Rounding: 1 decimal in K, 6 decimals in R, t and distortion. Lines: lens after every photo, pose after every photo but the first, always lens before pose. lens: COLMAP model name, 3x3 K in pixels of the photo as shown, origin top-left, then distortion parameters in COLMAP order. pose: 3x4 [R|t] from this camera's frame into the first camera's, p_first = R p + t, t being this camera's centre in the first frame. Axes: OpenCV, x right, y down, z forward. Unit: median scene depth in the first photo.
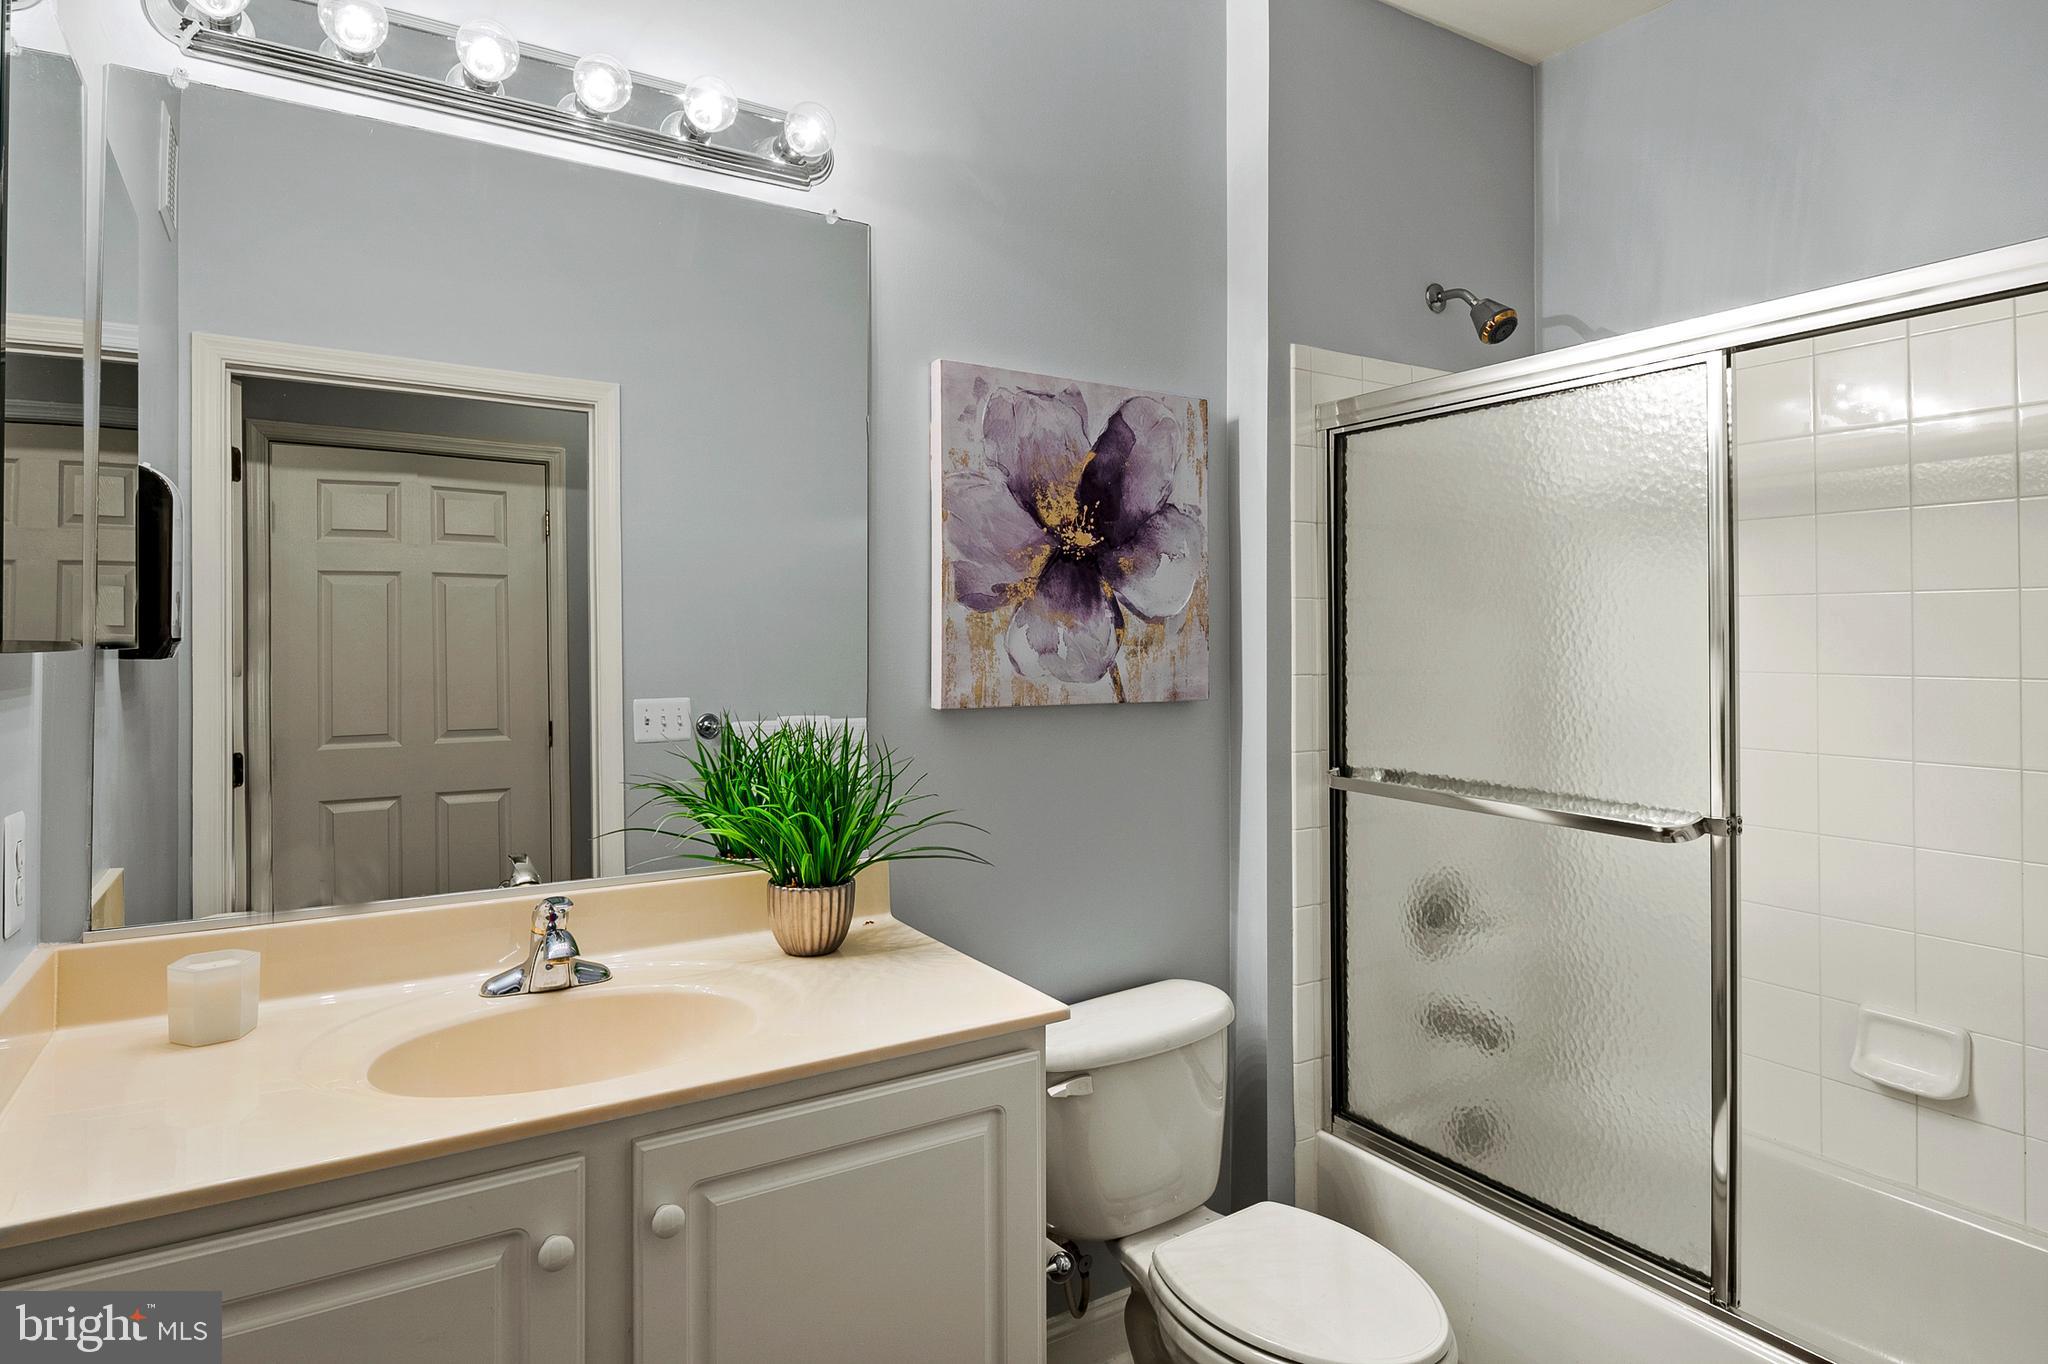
lens RADIAL K [[1108.6, 0, 1017.3], [0, 1108.6, 660.8], [0, 0, 1]] dist [-0.003351, -0.005354]
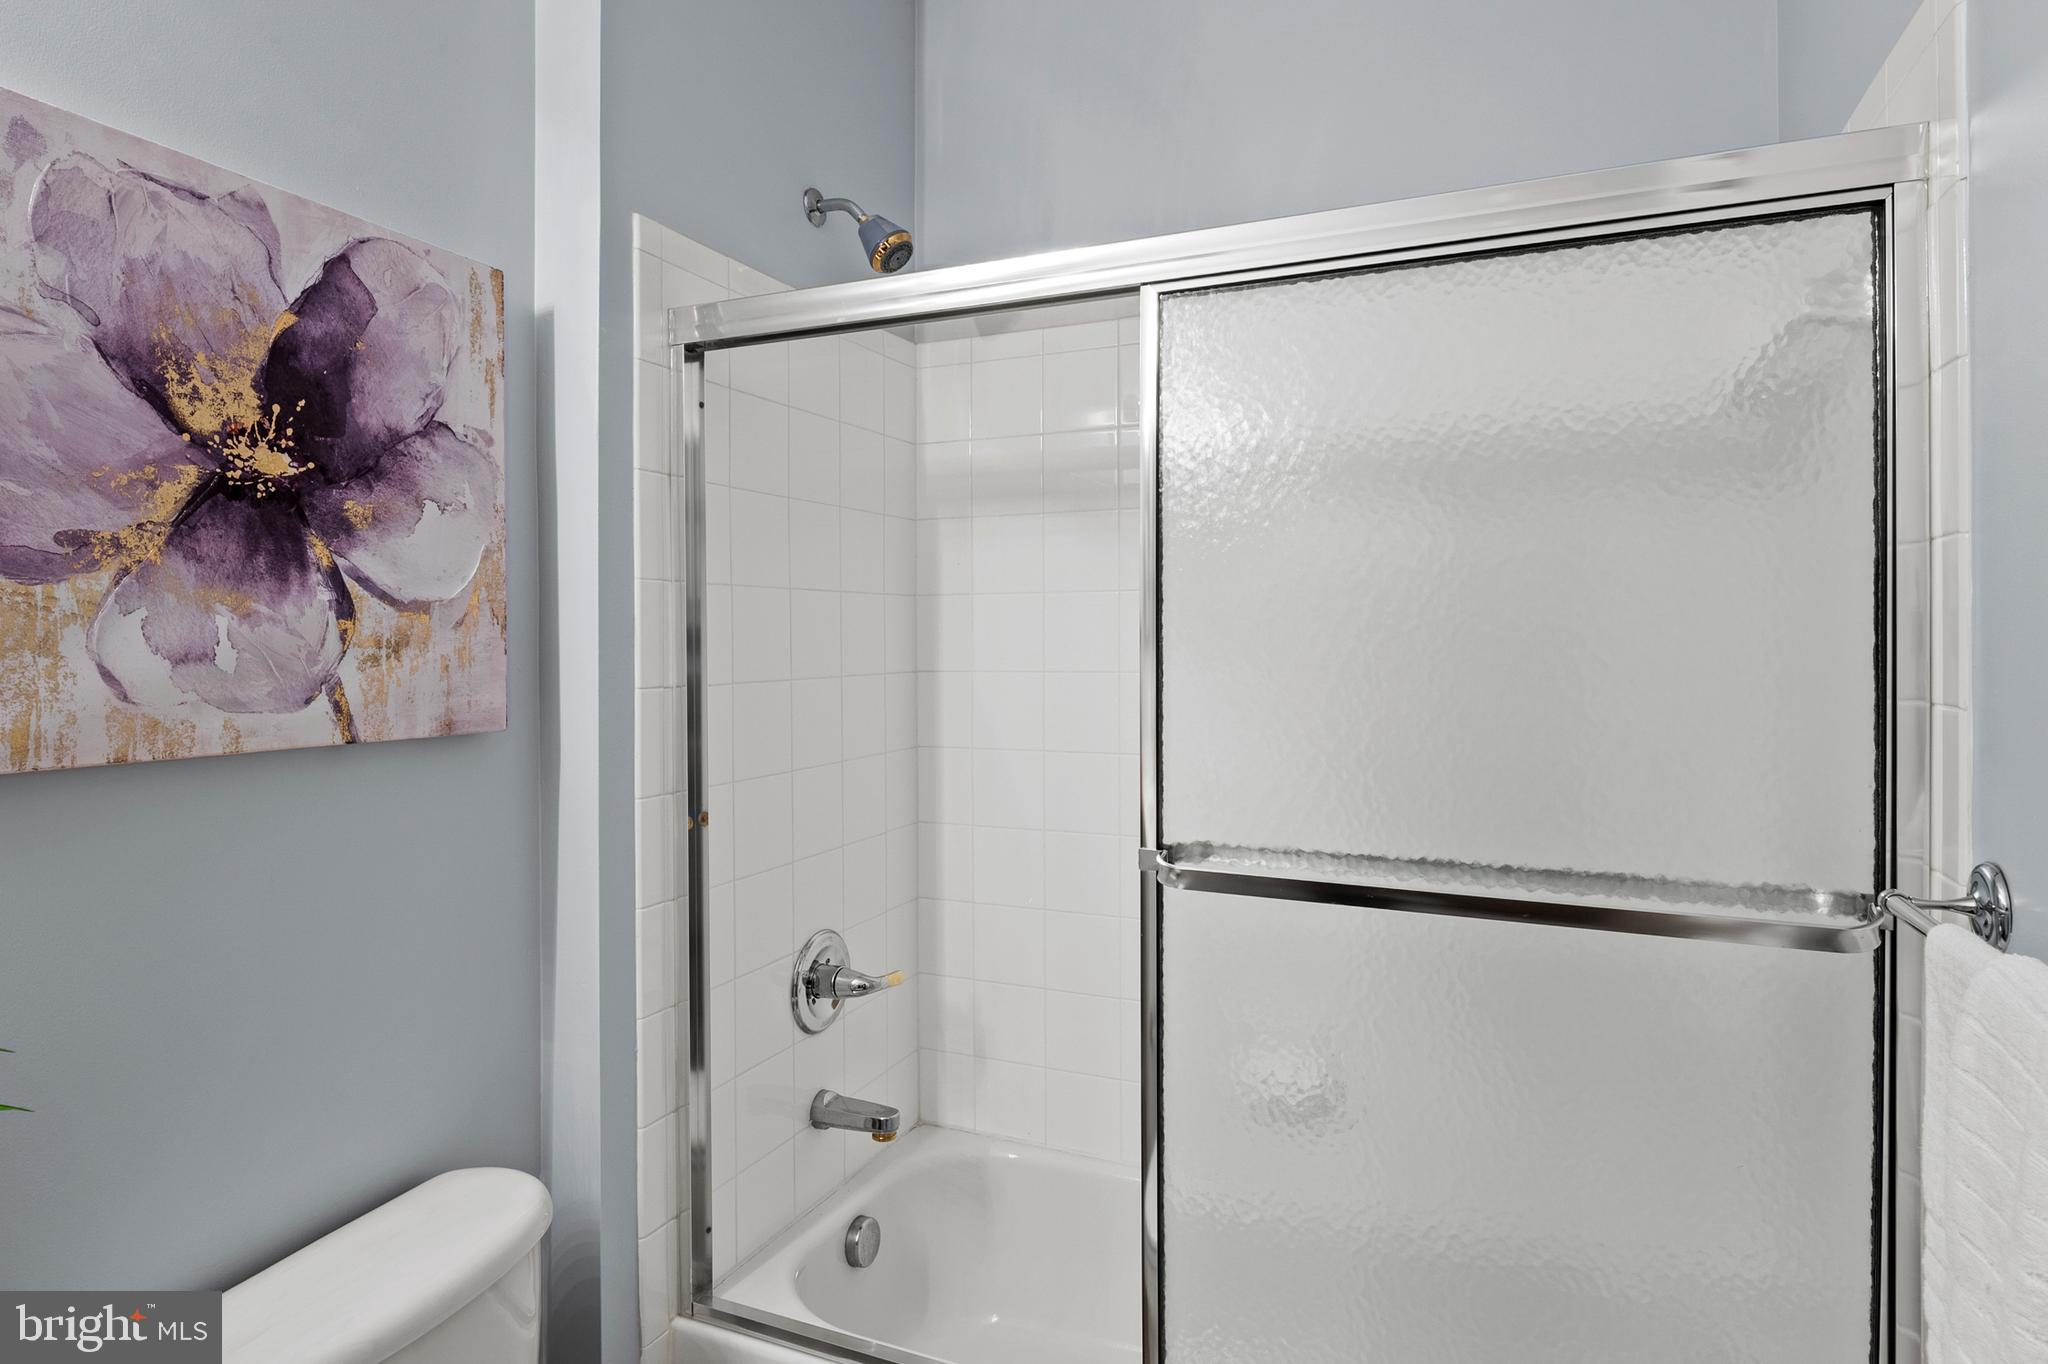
lens RADIAL K [[1108.6, 0, 999.8], [0, 1108.6, 638.6], [0, 0, 1]] dist [-0.003351, -0.005354]
pose [[0.829060, 0.000842, 0.559159, 0.052019], [0.010553, 0.999797, -0.017153, -0.004930], [-0.559060, 0.020122, 0.828883, 0.316769]]
